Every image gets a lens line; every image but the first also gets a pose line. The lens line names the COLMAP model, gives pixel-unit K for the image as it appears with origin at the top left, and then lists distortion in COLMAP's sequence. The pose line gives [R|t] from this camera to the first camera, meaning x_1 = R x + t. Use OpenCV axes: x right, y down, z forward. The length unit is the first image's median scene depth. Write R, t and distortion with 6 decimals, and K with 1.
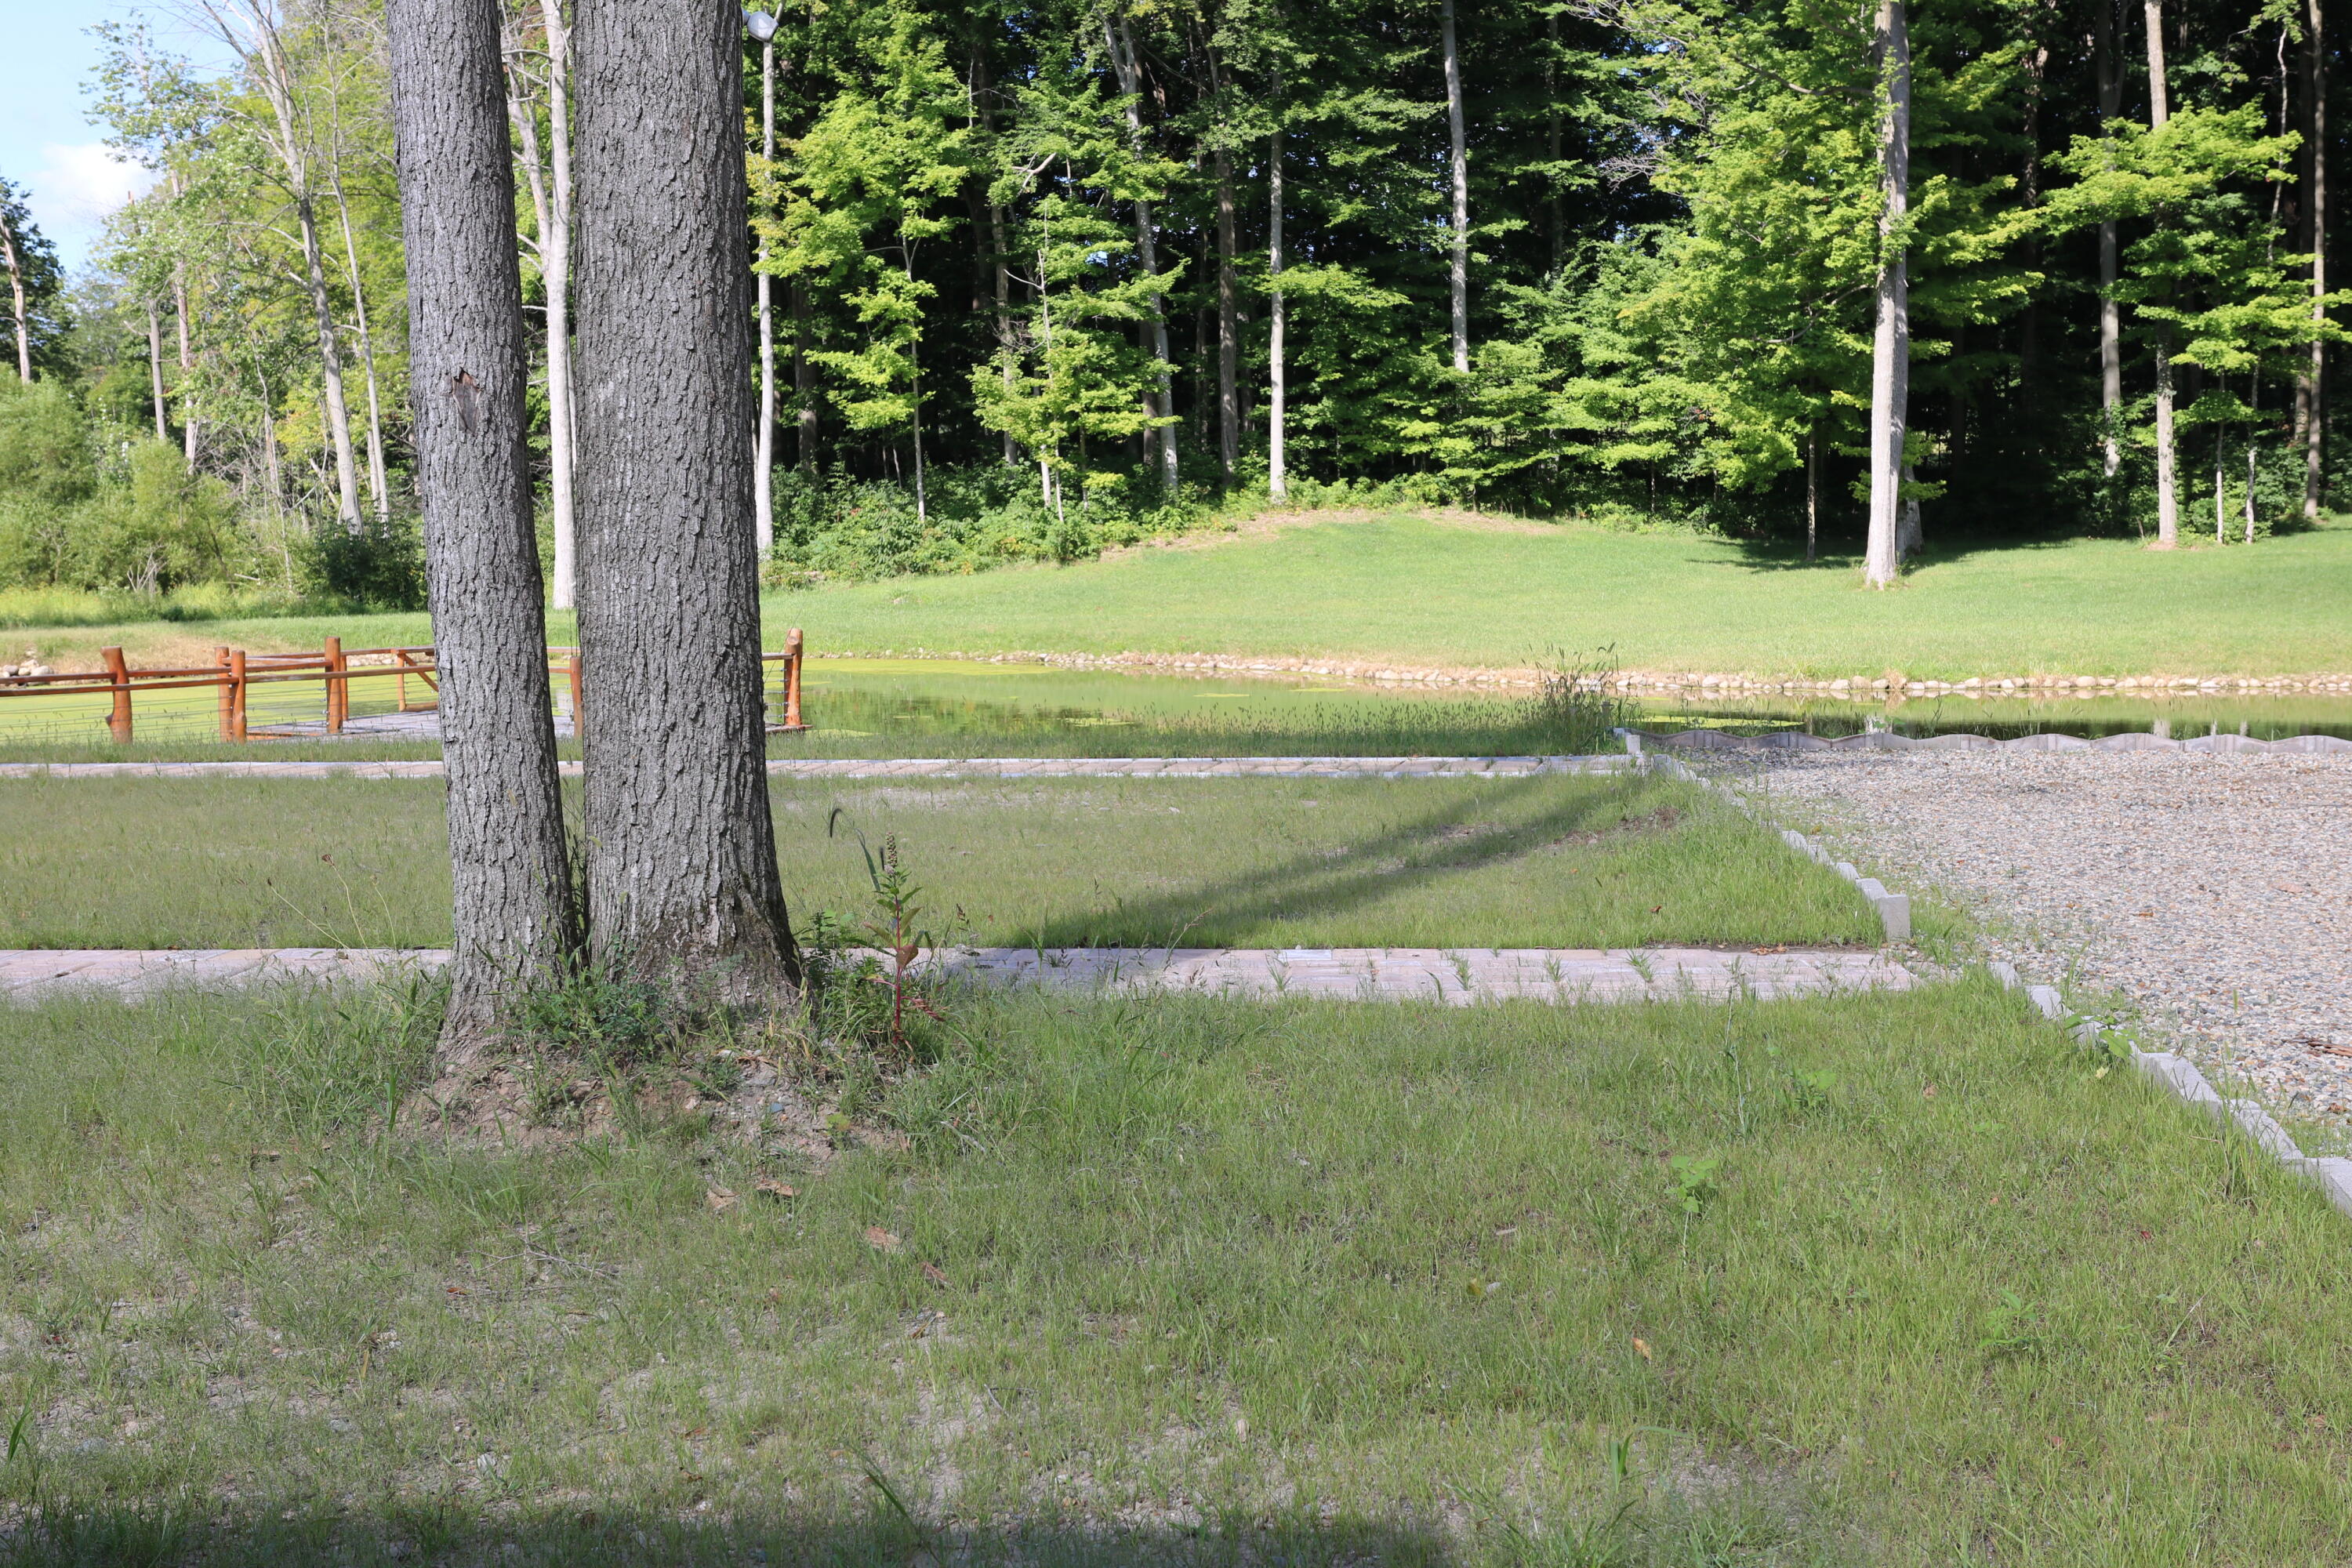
lens RADIAL K [[2737.7, 0, 1176.0], [0, 2737.7, 784.0], [0, 0, 1]] dist [-0.003730, -0.007513]
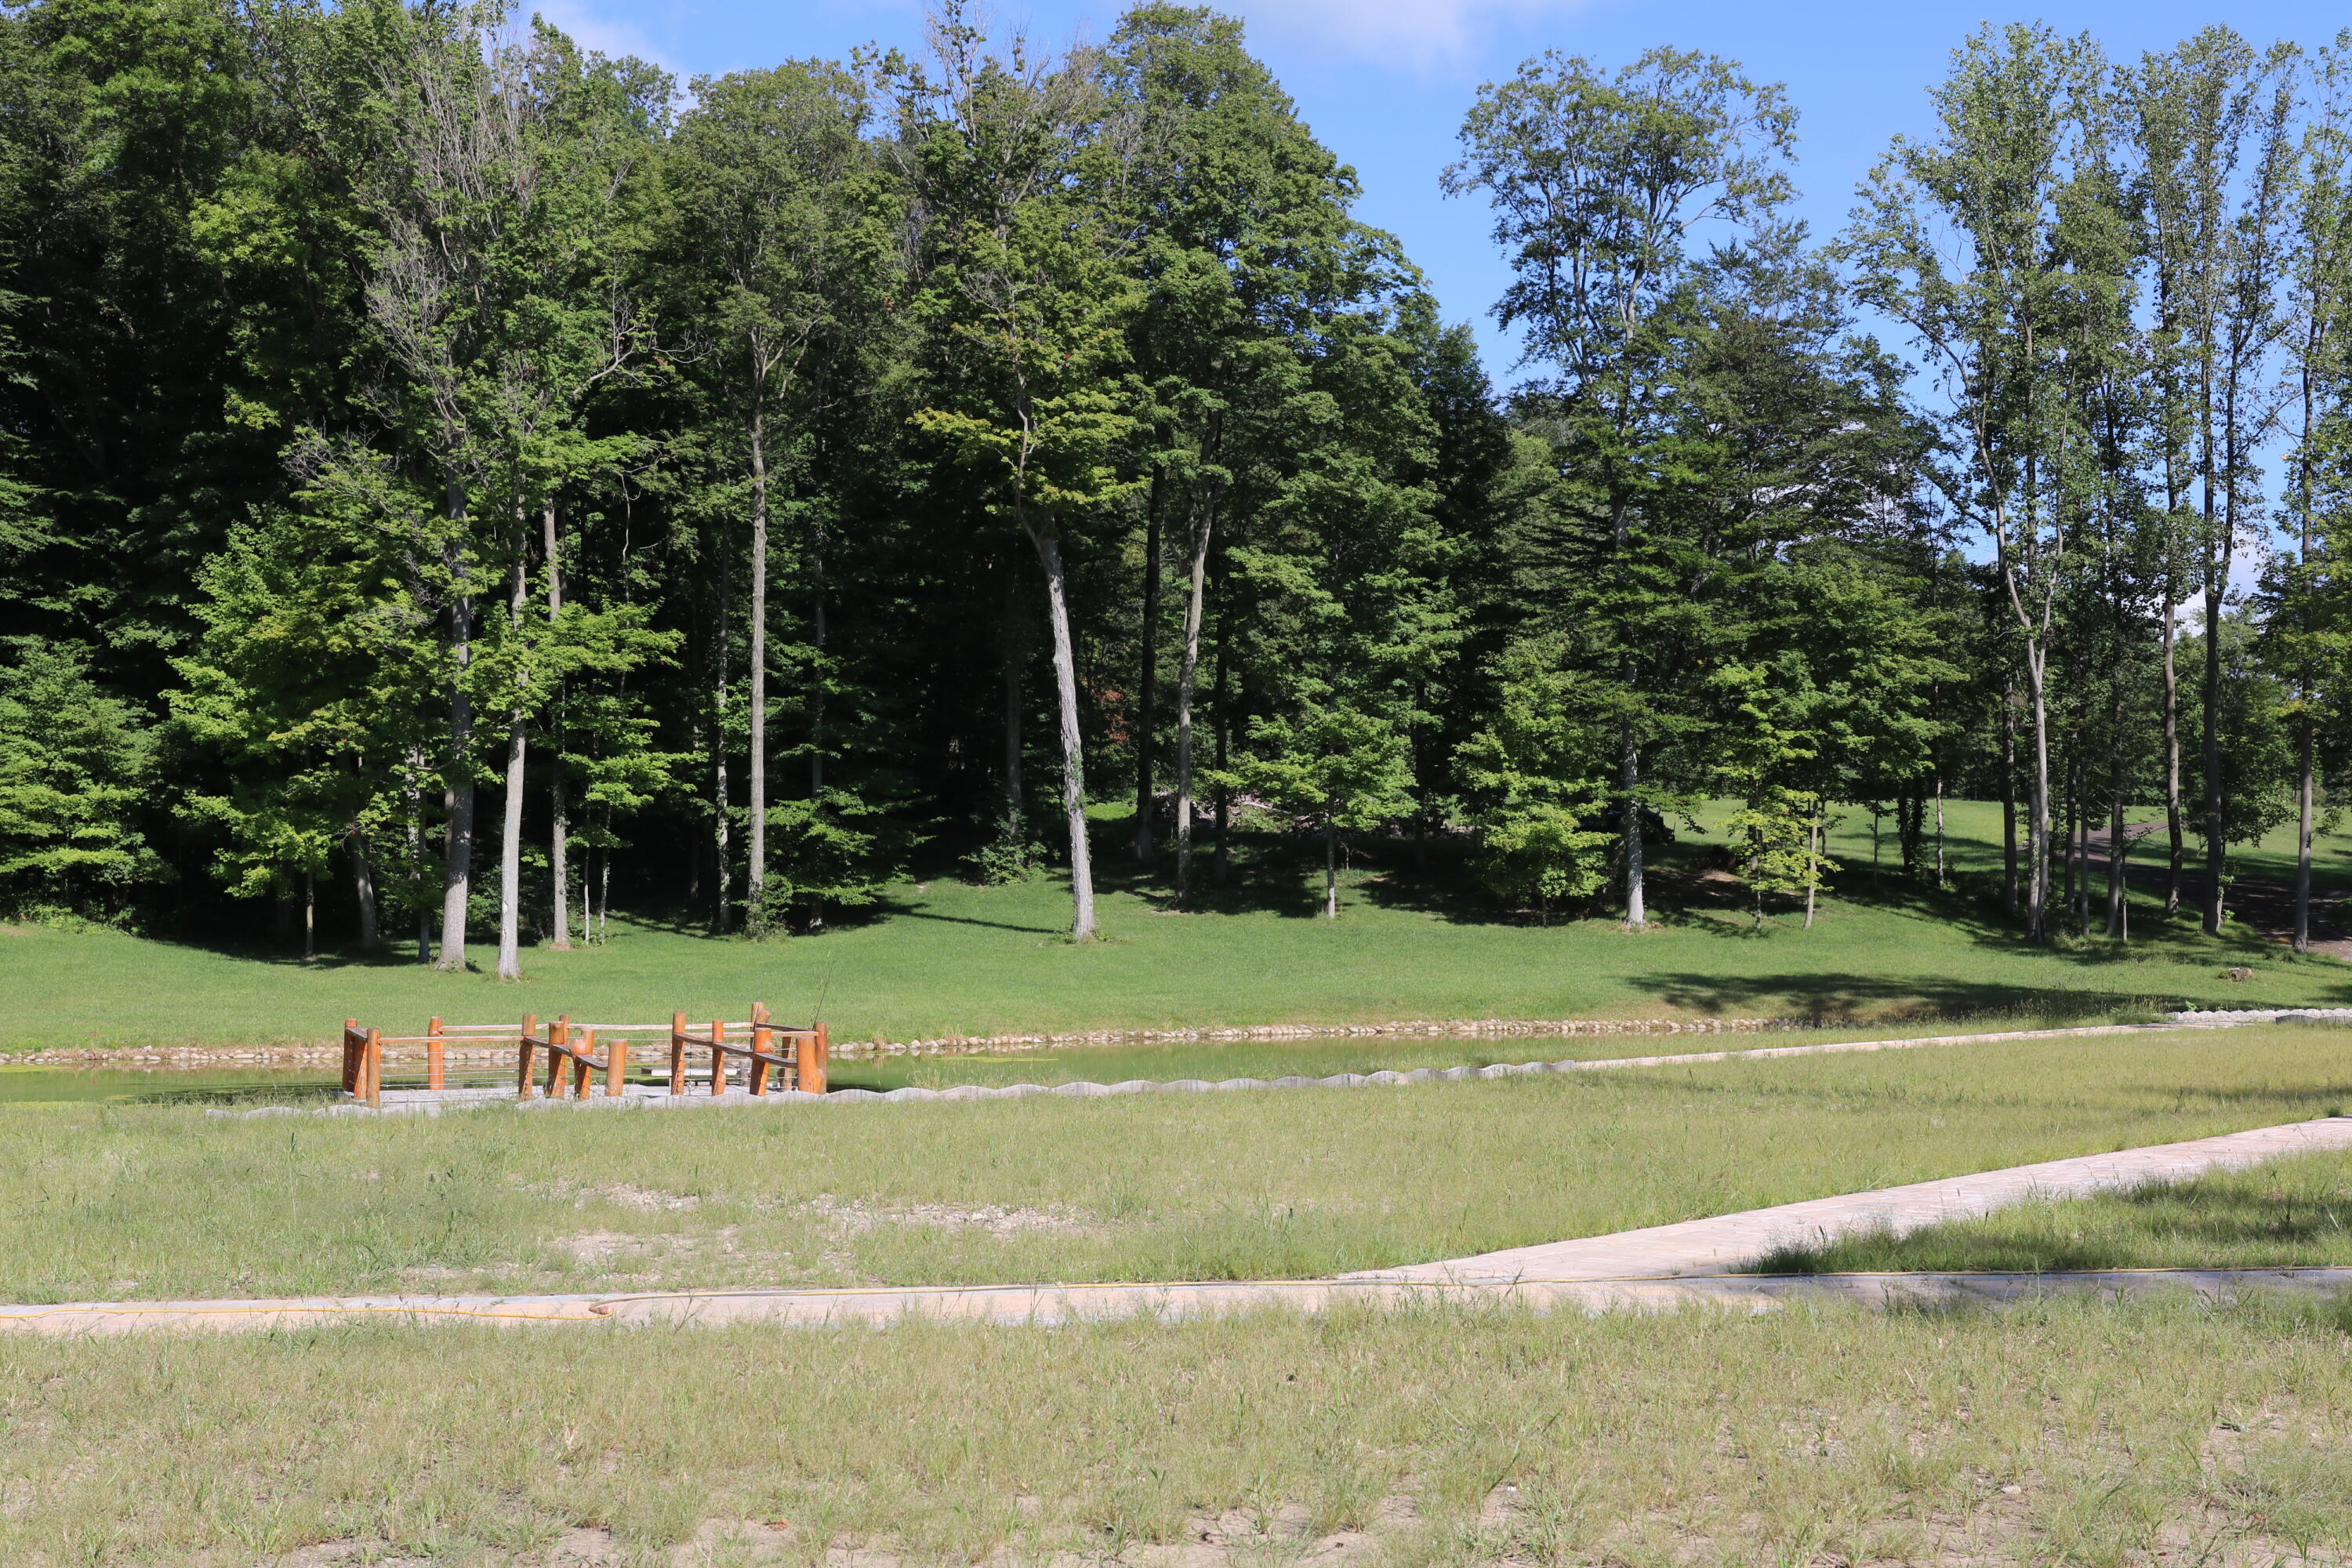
lens RADIAL K [[2737.7, 0, 1176.0], [0, 2737.7, 784.0], [0, 0, 1]] dist [-0.003730, -0.007513]
pose [[0.572882, 0.047171, 0.818279, -0.483589], [0.074278, 0.991247, -0.109144, -0.004746], [-0.816265, 0.123307, 0.564364, 0.076002]]
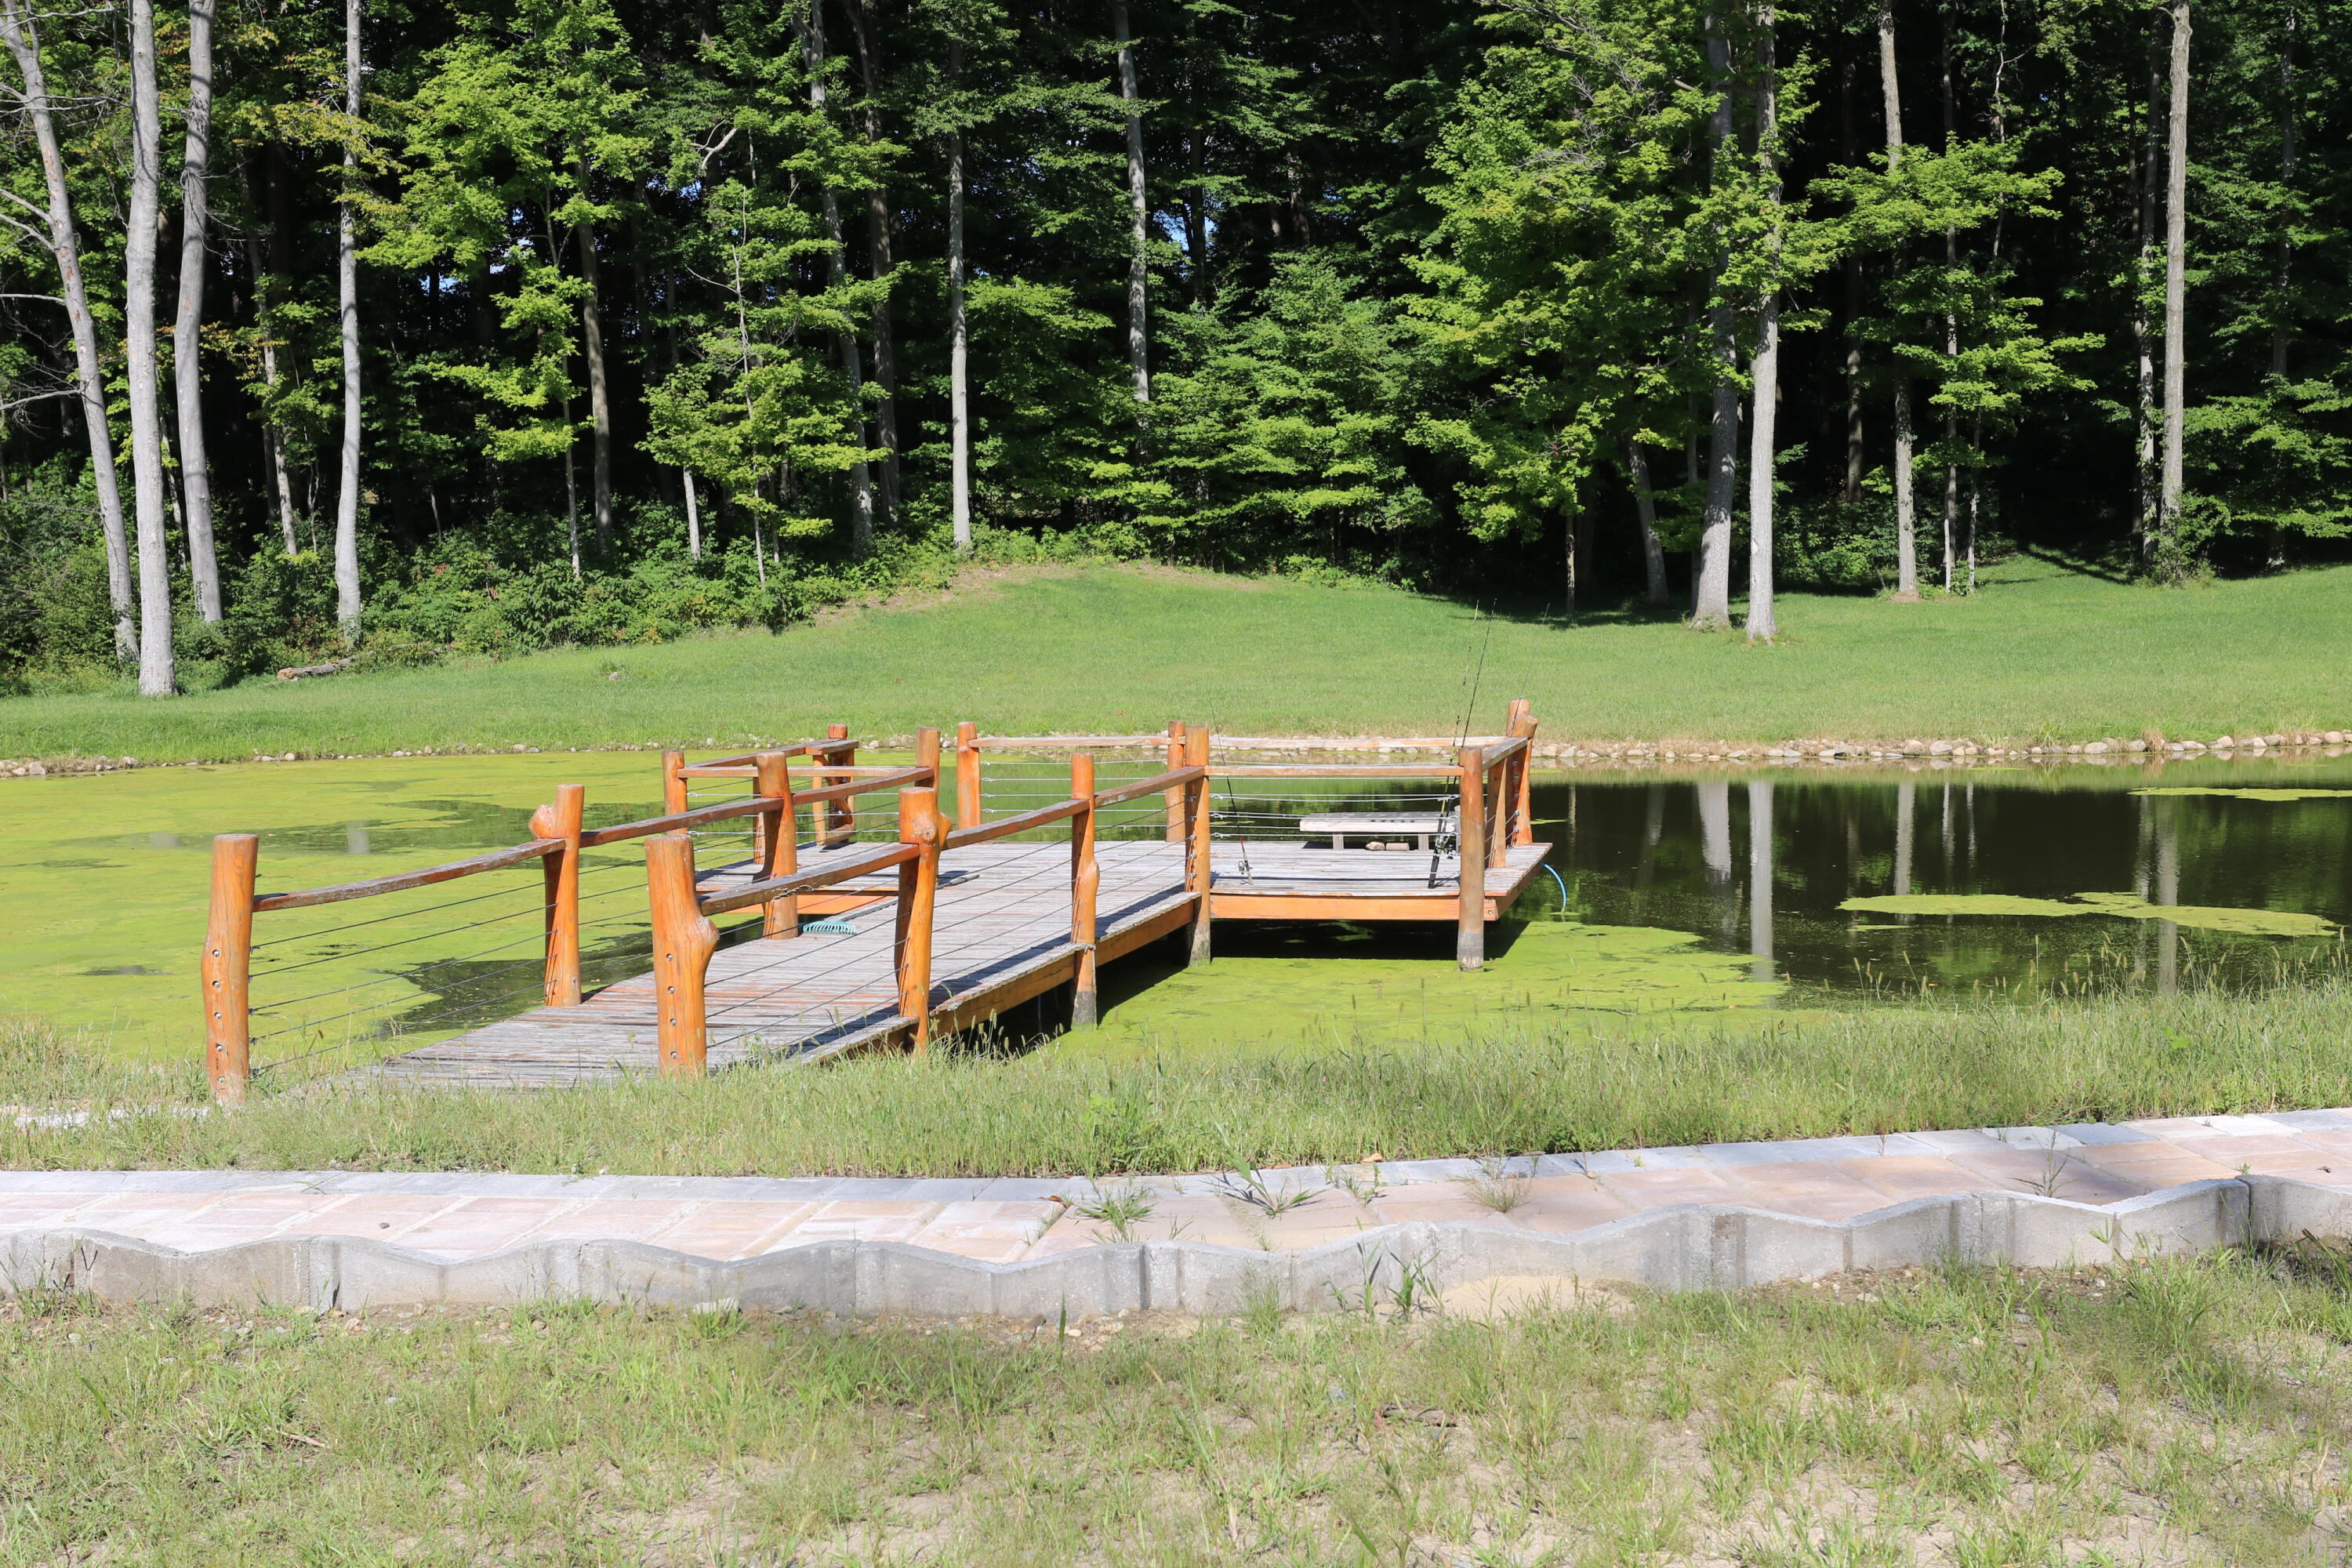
lens RADIAL K [[2737.7, 0, 1176.0], [0, 2737.7, 784.0], [0, 0, 1]] dist [-0.003730, -0.007513]
pose [[0.937793, -0.031689, 0.345746, -0.210208], [0.041098, 0.998957, -0.019916, -0.012922], [-0.344755, 0.032886, 0.938117, 0.192869]]
